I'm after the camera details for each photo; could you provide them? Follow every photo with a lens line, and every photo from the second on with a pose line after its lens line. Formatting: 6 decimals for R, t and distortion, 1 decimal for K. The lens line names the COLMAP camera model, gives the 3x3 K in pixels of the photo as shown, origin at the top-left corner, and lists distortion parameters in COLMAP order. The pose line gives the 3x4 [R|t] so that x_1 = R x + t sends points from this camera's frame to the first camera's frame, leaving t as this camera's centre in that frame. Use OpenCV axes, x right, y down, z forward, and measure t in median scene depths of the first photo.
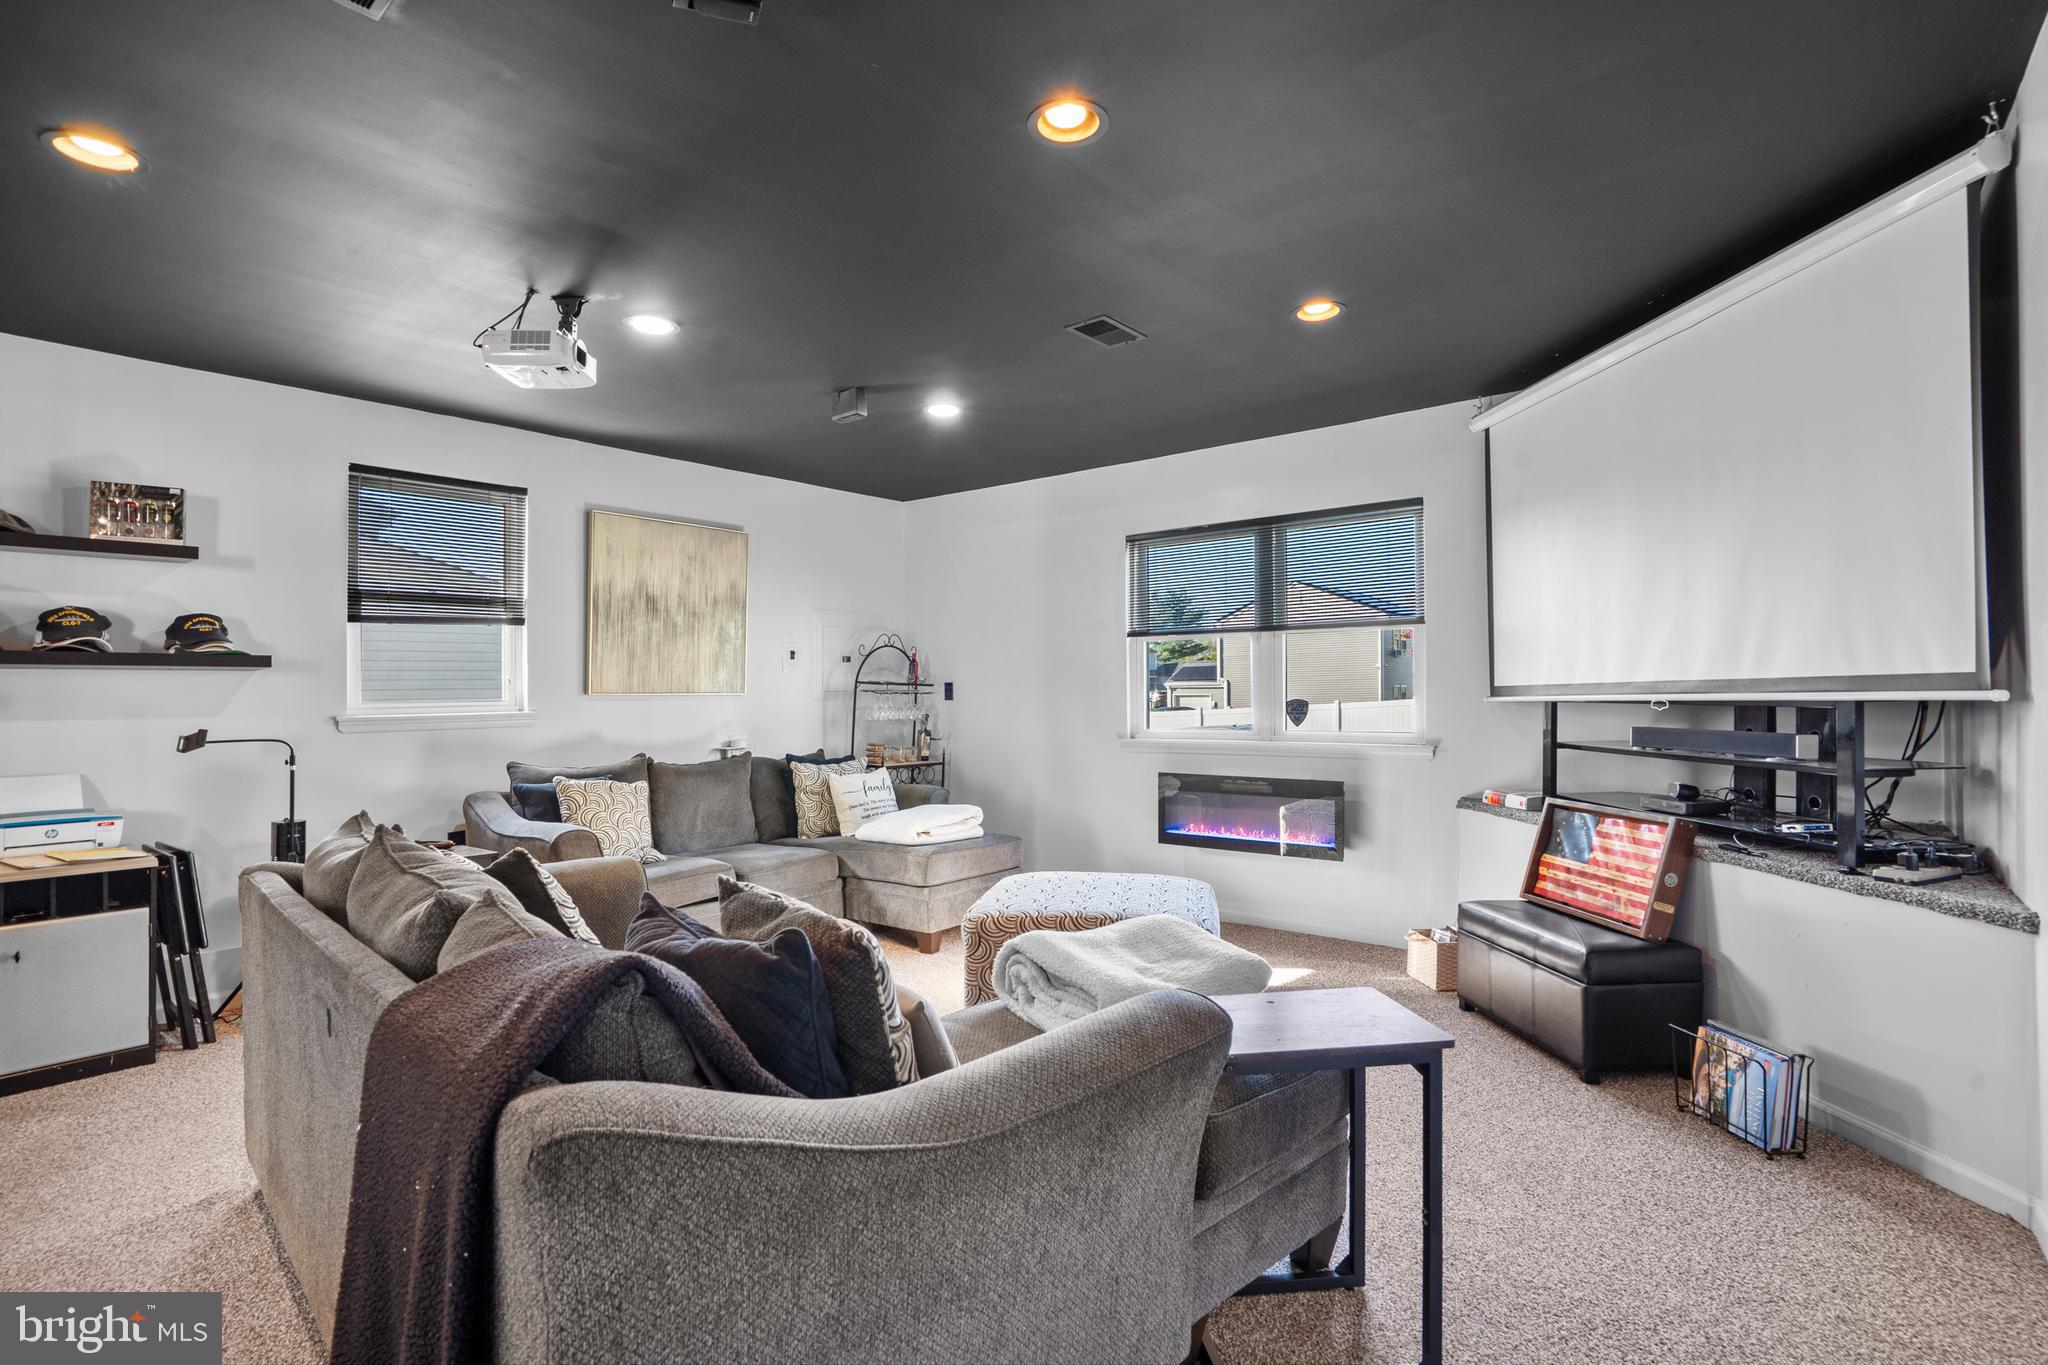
lens RADIAL K [[975.0, 0, 1024.0], [0, 975.0, 682.5], [0, 0, 1]] dist [-0.050682, 0.021194]
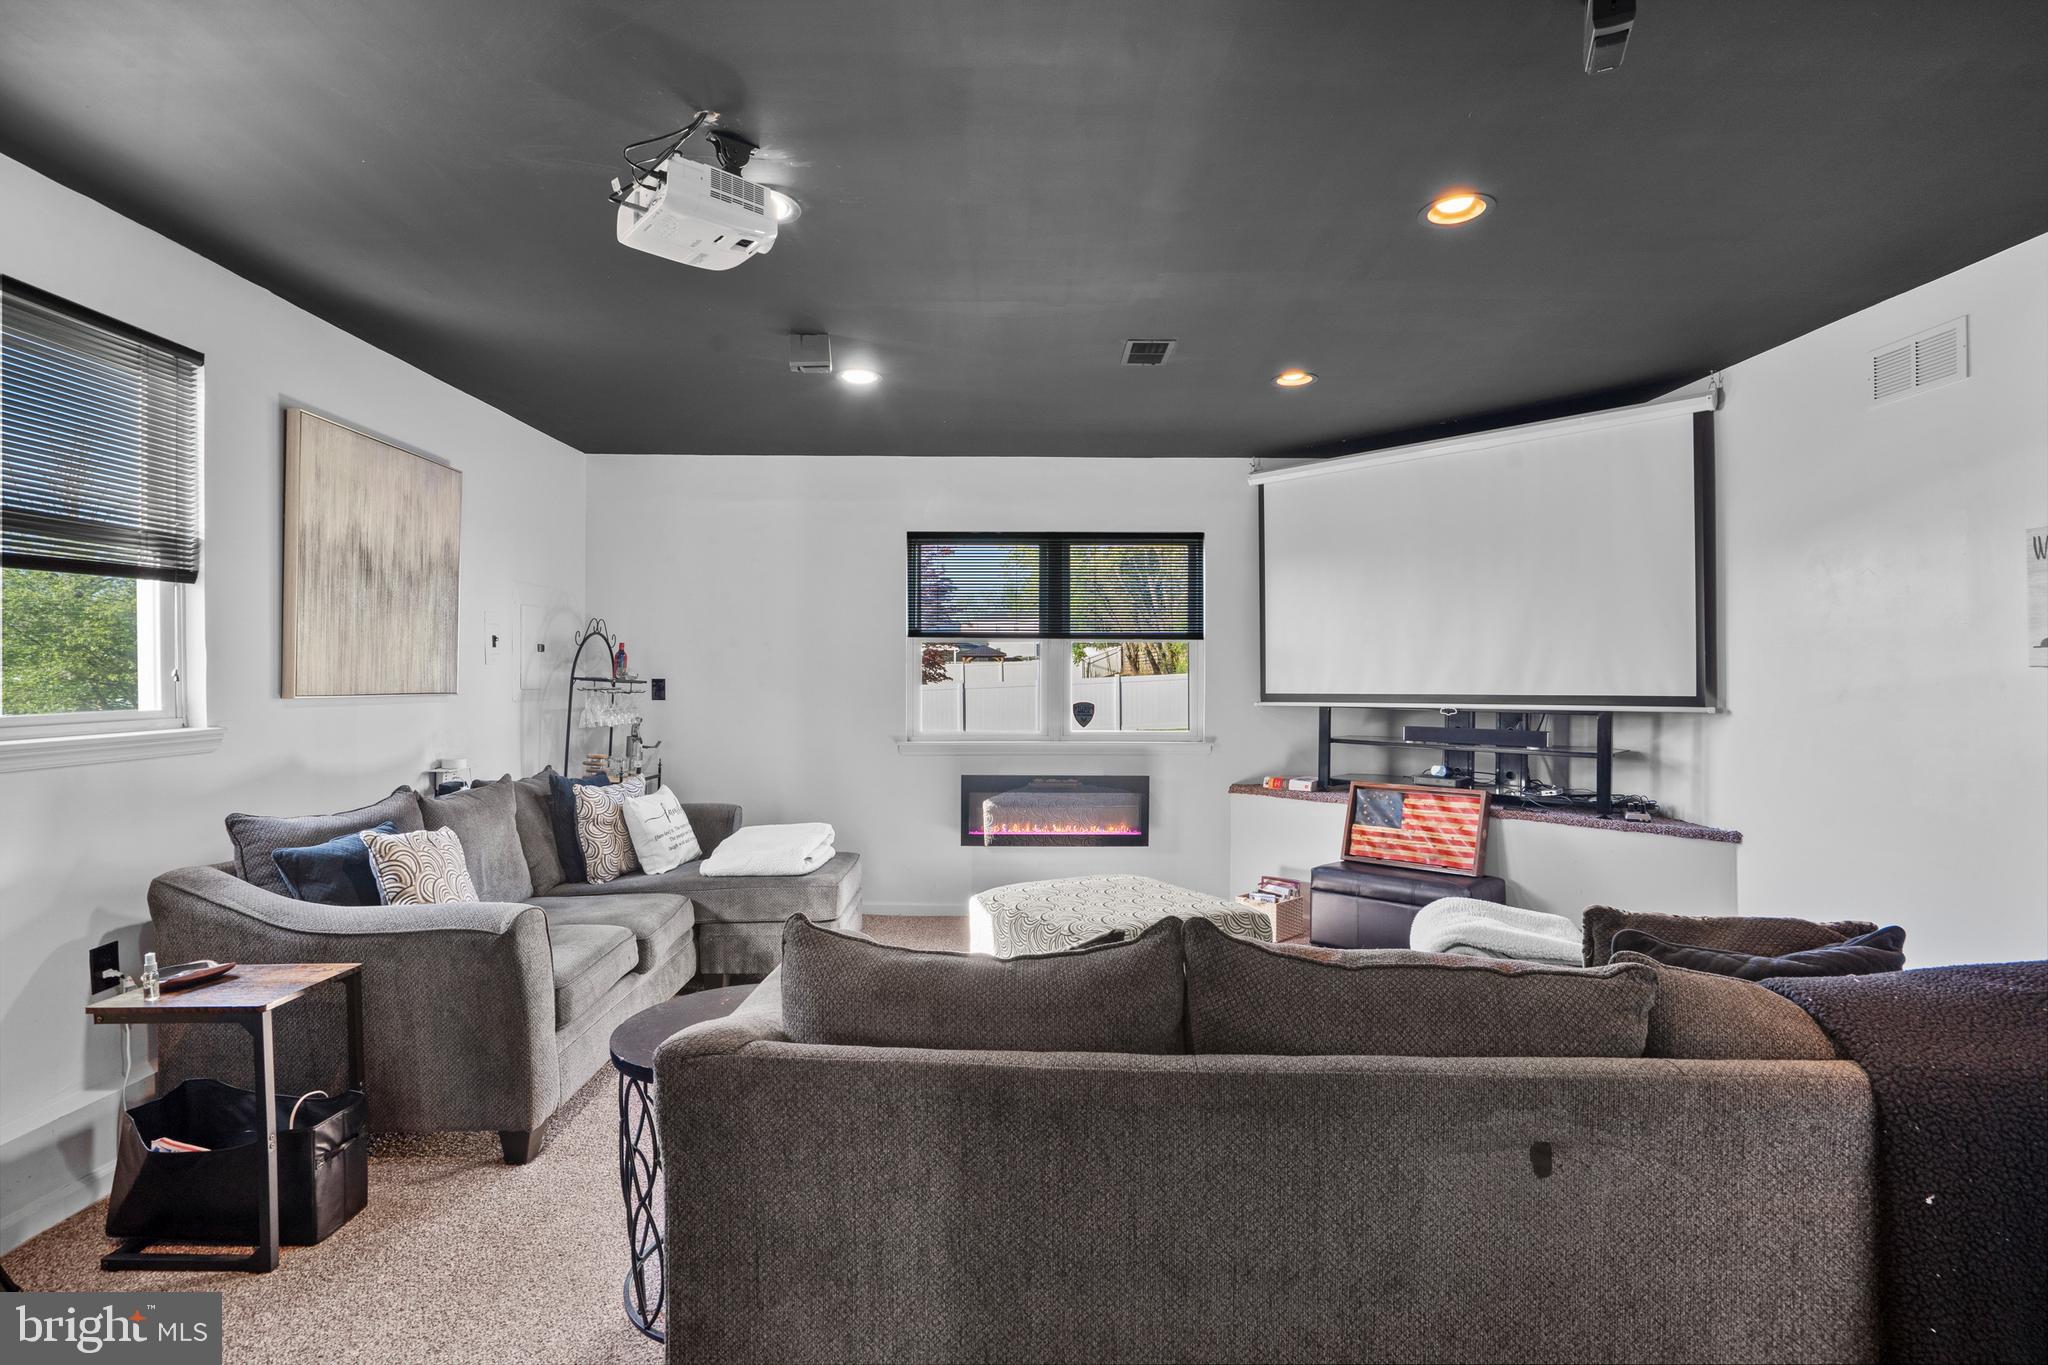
lens RADIAL K [[975.0, 0, 1024.0], [0, 975.0, 682.5], [0, 0, 1]] dist [-0.050682, 0.021194]
pose [[0.766909, 0.010739, 0.641666, -0.505001], [-0.018958, 0.999803, 0.005925, -0.010849], [-0.641476, -0.016708, 0.766961, 0.215430]]
